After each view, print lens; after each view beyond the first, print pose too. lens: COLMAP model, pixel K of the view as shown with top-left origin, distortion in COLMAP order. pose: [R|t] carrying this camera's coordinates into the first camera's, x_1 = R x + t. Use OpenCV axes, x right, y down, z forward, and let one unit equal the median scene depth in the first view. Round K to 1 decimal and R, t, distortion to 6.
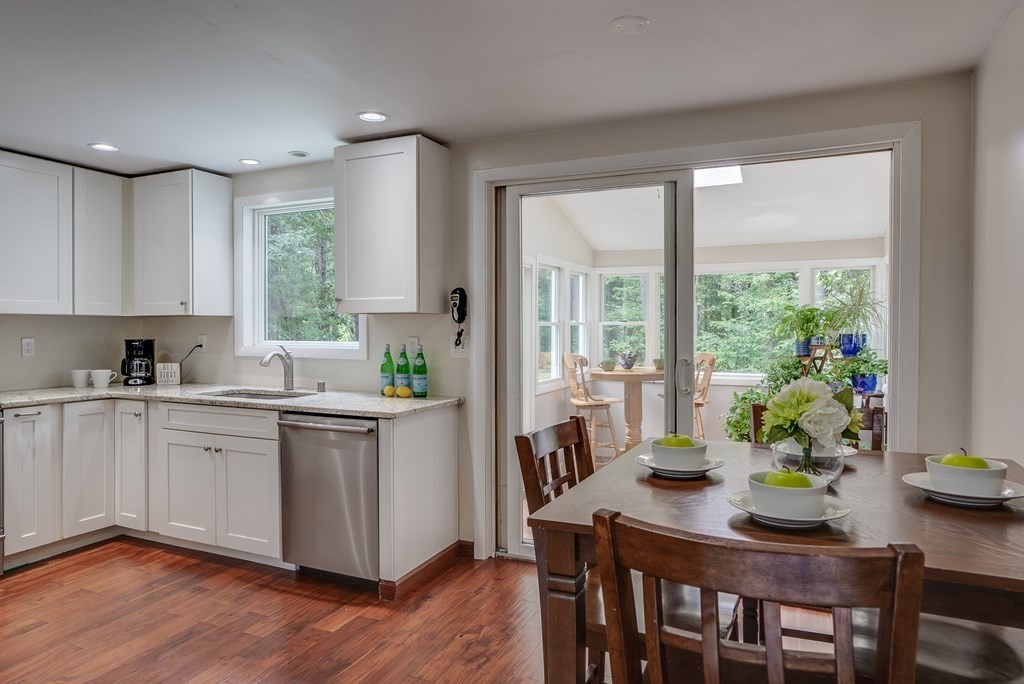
lens RADIAL K [[640.0, 0, 554.4], [0, 640.0, 330.8], [0, 0, 1]] dist [-0.028942, 0.017423]
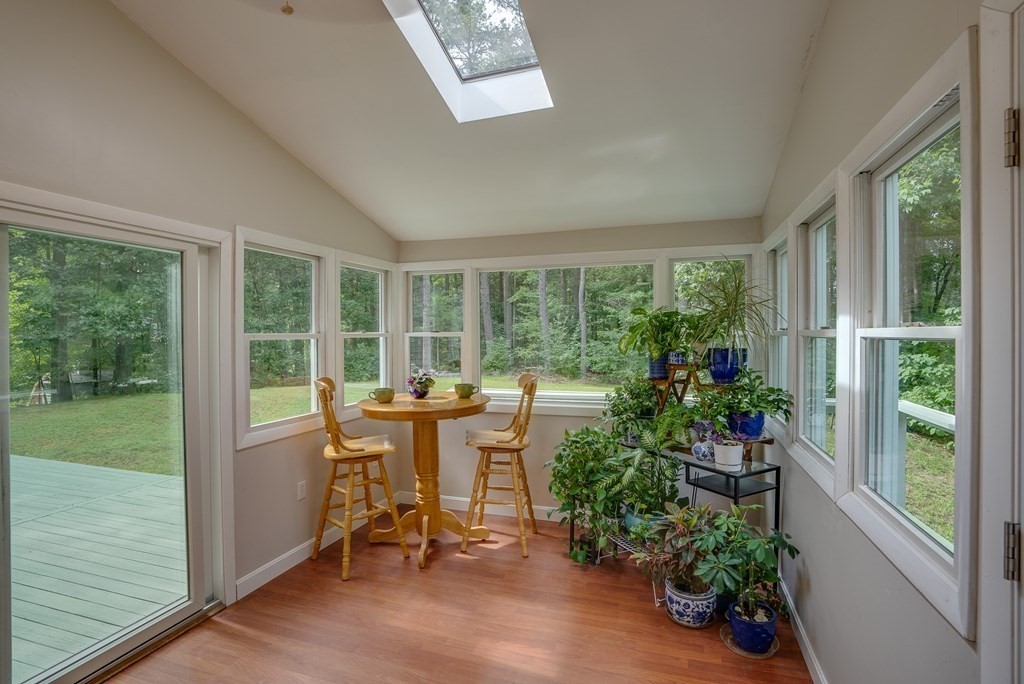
lens RADIAL K [[483.1, 0, 529.5], [0, 483.1, 348.8], [0, 0, 1]] dist [-0.052574, 0.006914]
pose [[0.996761, -0.009799, 0.079817, 0.341059], [0.008187, 0.999756, 0.020507, -0.010266], [-0.079998, -0.019787, 0.996599, 0.795241]]
